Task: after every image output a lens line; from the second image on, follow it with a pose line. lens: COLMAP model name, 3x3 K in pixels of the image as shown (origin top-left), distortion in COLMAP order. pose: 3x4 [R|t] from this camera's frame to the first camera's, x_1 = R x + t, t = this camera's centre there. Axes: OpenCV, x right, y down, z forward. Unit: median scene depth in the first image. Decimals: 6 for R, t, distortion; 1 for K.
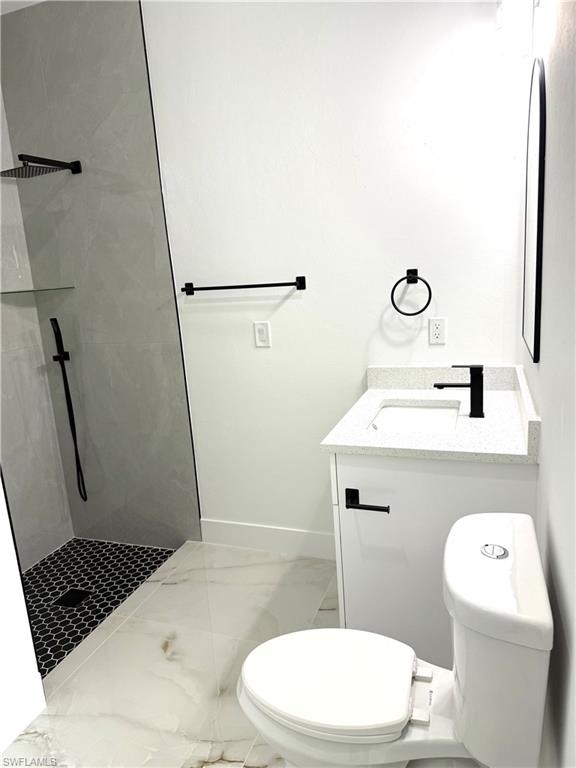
lens RADIAL K [[537.5, 0, 281.7], [0, 537.5, 383.8], [0, 0, 1]] dist [0.058419, -0.075298]
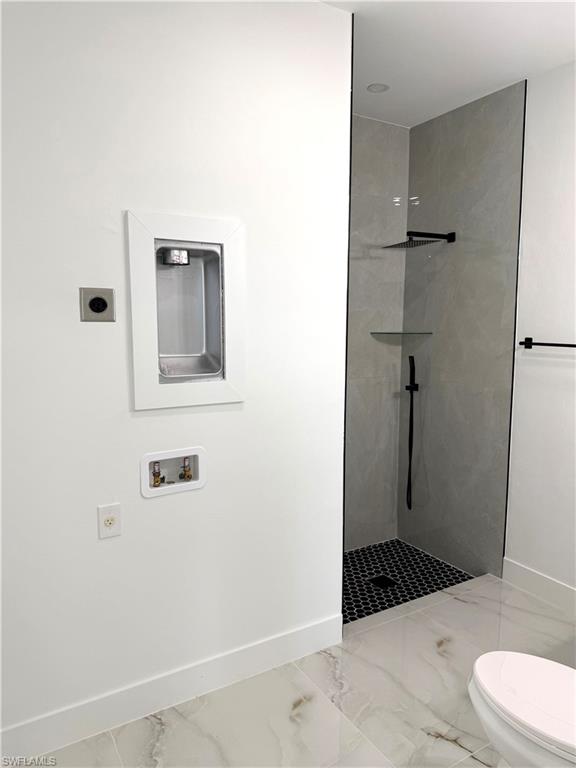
lens RADIAL K [[537.5, 0, 291.7], [0, 537.5, 383.1], [0, 0, 1]] dist [0.058419, -0.075298]
pose [[0.779906, 0.143797, -0.609155, 0.130158], [-0.190147, 0.981686, -0.011711, 0.007570], [0.596315, 0.124962, 0.792965, -0.142016]]
